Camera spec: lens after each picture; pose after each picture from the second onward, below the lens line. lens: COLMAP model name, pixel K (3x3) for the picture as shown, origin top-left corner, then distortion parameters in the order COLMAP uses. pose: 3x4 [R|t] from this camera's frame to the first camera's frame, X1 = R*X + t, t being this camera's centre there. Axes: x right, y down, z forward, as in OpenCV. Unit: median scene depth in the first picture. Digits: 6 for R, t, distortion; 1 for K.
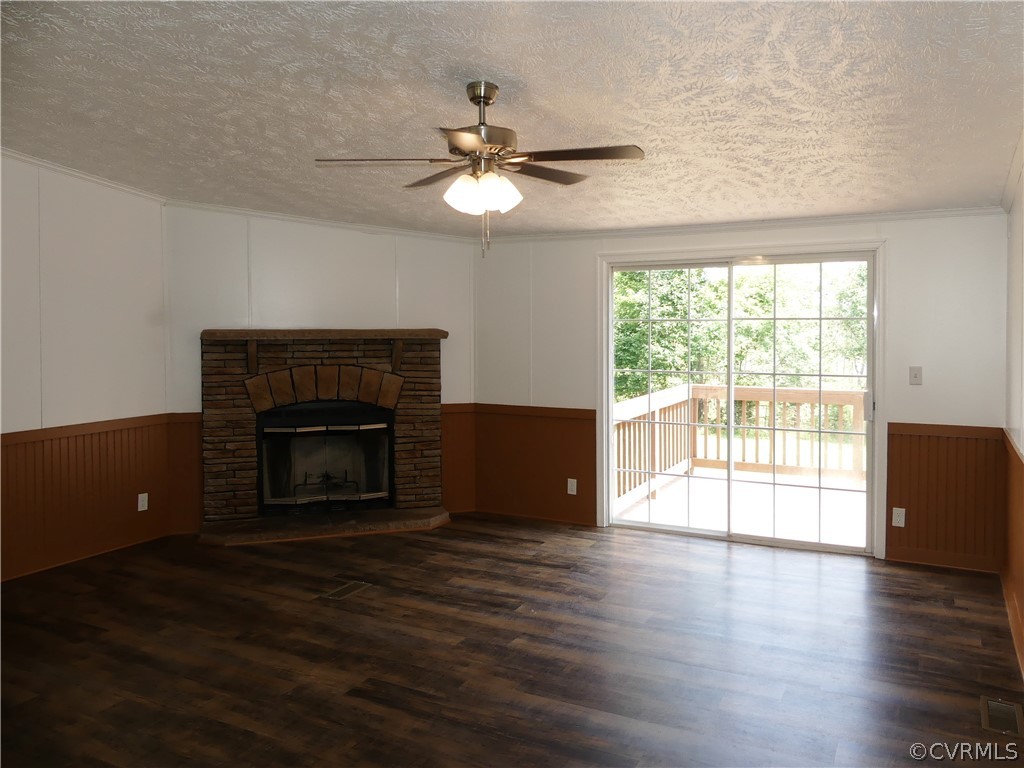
lens RADIAL K [[804.8, 0, 512.7], [0, 804.8, 381.2], [0, 0, 1]] dist [-0.021008, 0.022277]
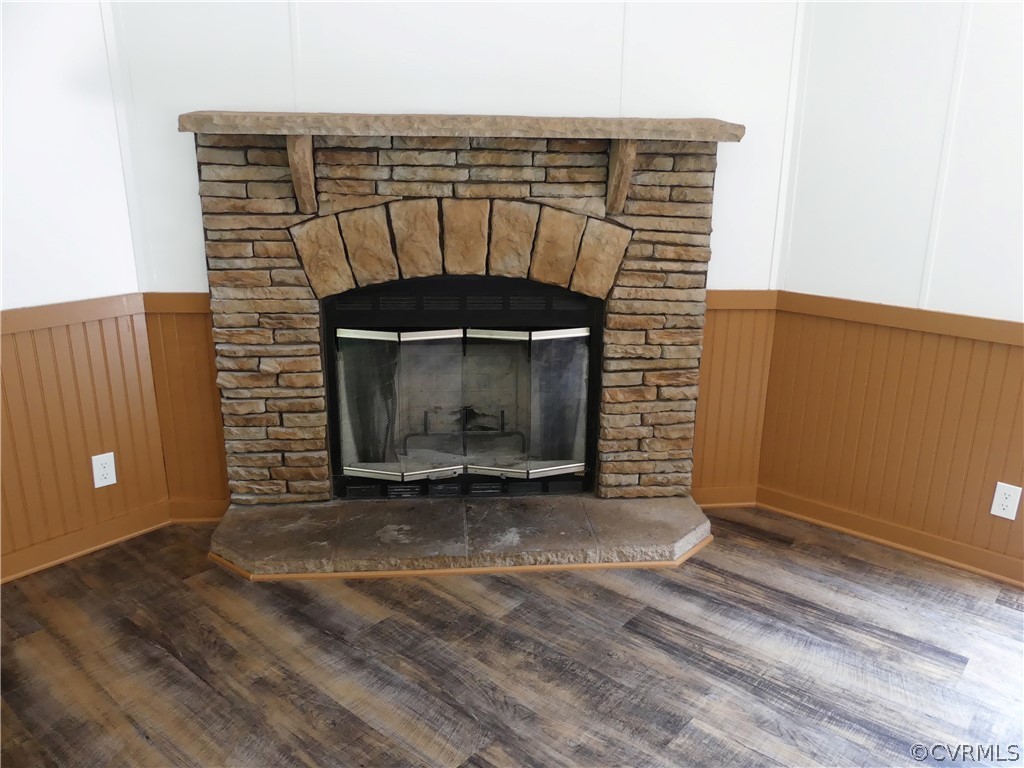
lens RADIAL K [[804.8, 0, 531.1], [0, 804.8, 394.3], [0, 0, 1]] dist [-0.021008, 0.022277]
pose [[0.981764, 0.069501, -0.176942, -0.107083], [-0.027991, 0.973477, 0.227065, -0.016413], [0.188031, -0.217971, 0.957671, 0.551399]]
